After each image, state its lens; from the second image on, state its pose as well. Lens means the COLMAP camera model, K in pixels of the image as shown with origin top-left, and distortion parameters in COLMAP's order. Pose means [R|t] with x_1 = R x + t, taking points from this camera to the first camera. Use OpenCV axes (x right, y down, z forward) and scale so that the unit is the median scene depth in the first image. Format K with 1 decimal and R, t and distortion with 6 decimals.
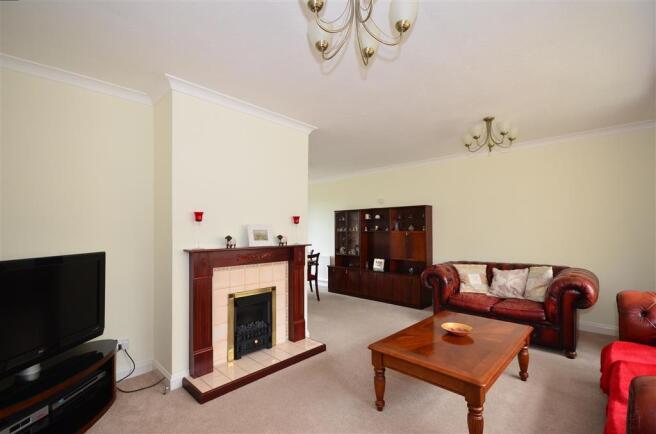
lens RADIAL K [[296.8, 0, 327.9], [0, 296.8, 220.9], [0, 0, 1]] dist [0.000409, 0.000007]
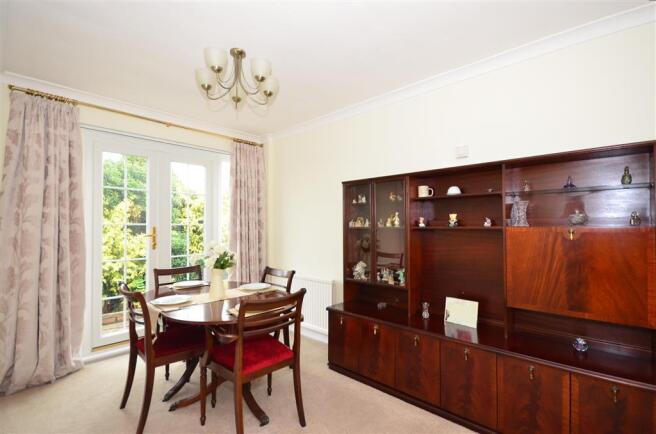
lens RADIAL K [[296.8, 0, 327.8], [0, 296.8, 217.4], [0, 0, 1]] dist [0.000409, 0.000007]
pose [[0.999965, -0.008230, 0.001419, 0.000116], [0.008204, 0.999812, 0.017543, 0.012659], [-0.001563, -0.017531, 0.999845, 0.583129]]
